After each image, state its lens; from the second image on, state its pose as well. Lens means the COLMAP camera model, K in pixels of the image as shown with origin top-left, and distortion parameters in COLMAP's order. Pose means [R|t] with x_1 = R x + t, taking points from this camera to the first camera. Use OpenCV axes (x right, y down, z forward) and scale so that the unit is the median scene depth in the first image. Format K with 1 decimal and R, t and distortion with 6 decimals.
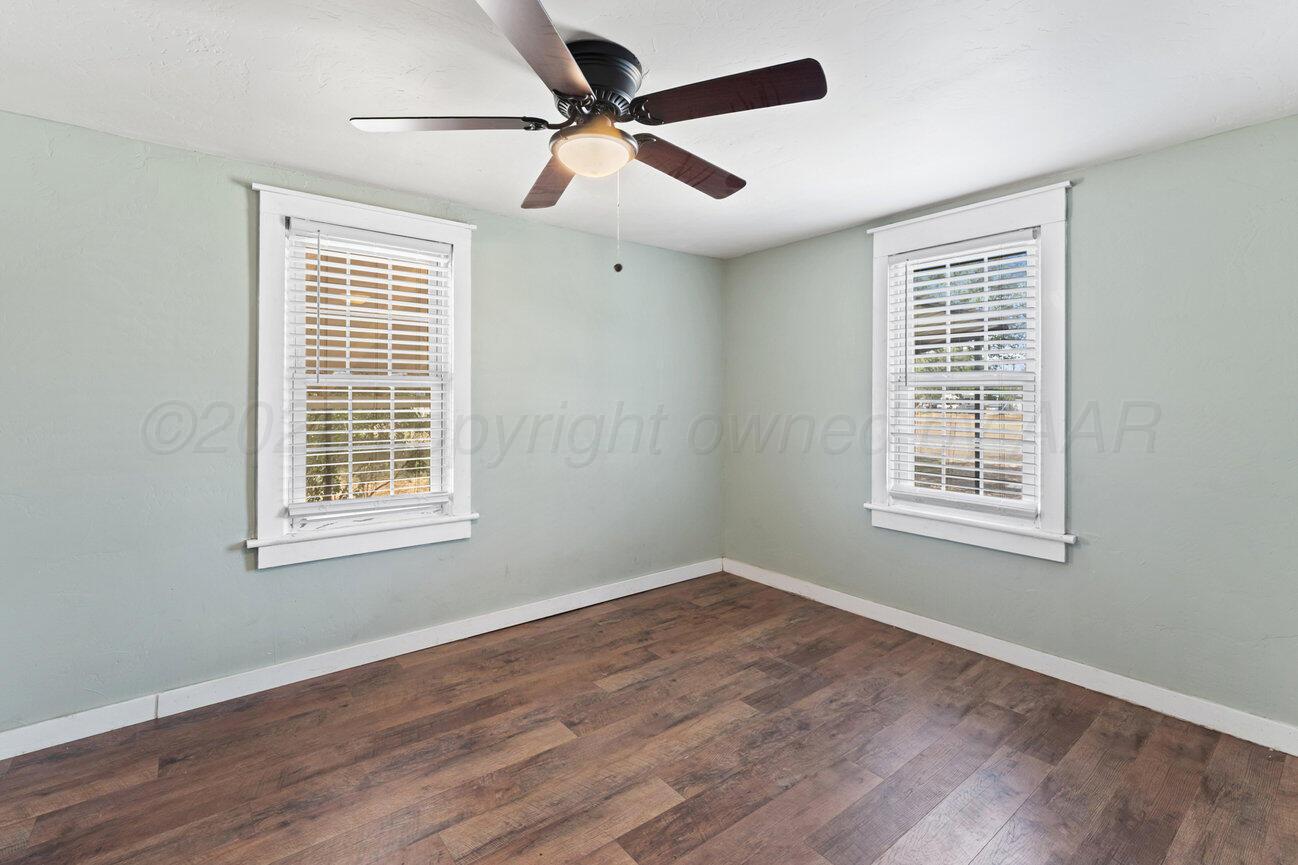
lens RADIAL K [[587.7, 0, 648.6], [0, 587.7, 397.2], [0, 0, 1]] dist [0.001233, 0.000271]
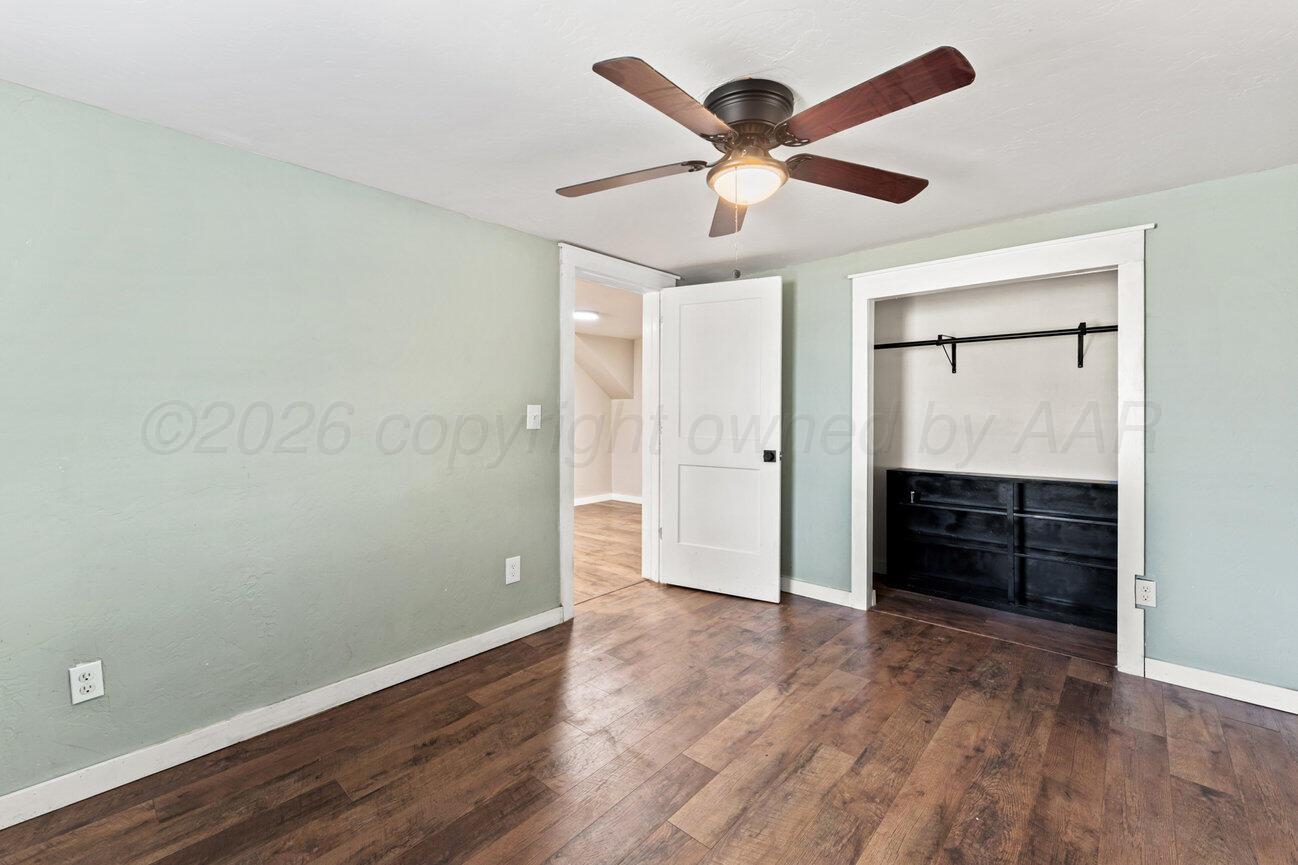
lens RADIAL K [[531.3, 0, 647.4], [0, 531.3, 408.2], [0, 0, 1]] dist [0.000731, -0.000440]
pose [[-0.986795, -0.001087, -0.161968, 0.166916], [-0.000143, 0.999983, -0.005835, 0.004739], [0.161972, -0.005735, -0.986779, 1.301019]]
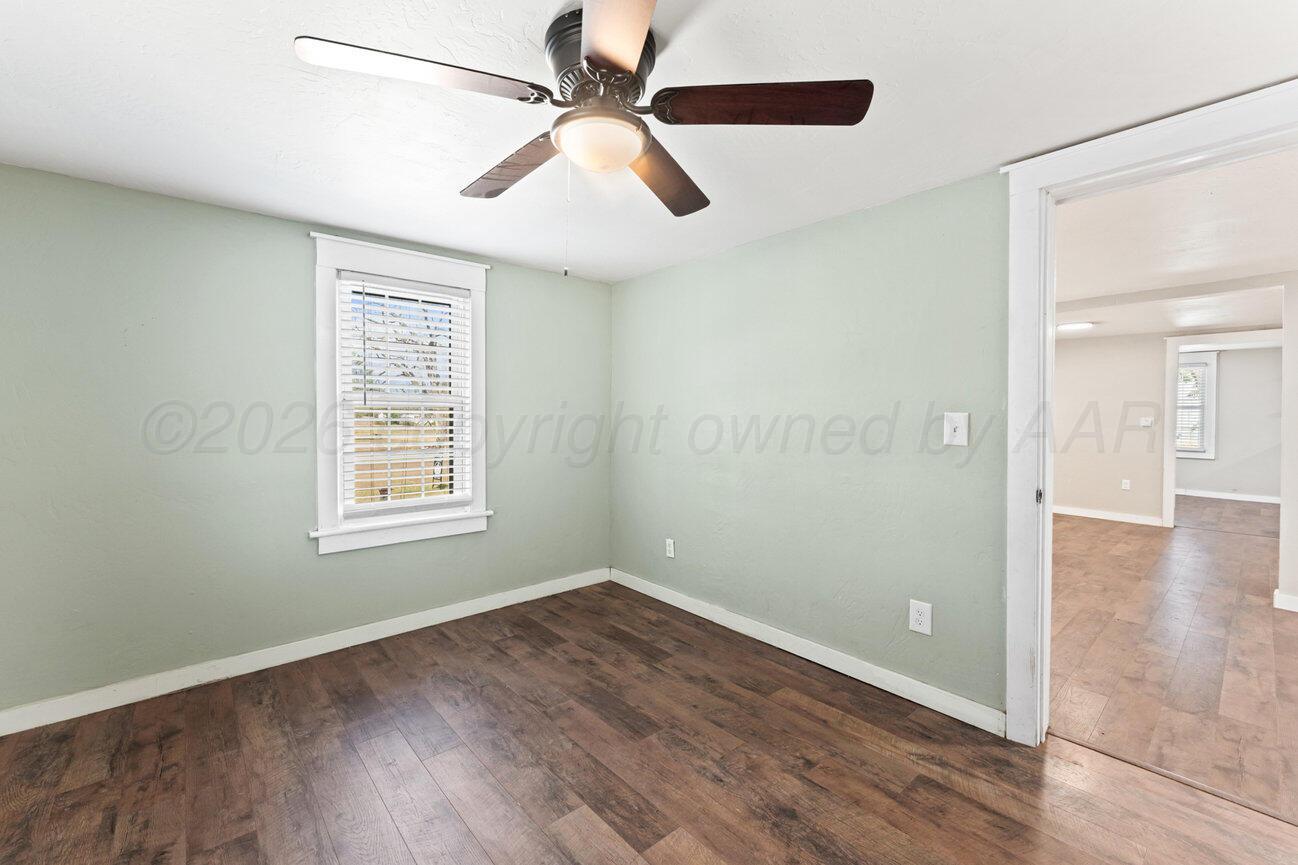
lens RADIAL K [[533.8, 0, 656.8], [0, 533.8, 424.2], [0, 0, 1]] dist [0.000749, -0.000129]
pose [[-0.054480, -0.022889, 0.998252, -0.609543], [-0.000509, 0.999738, 0.022896, -0.008732], [-0.998515, 0.000740, -0.054477, 0.644526]]
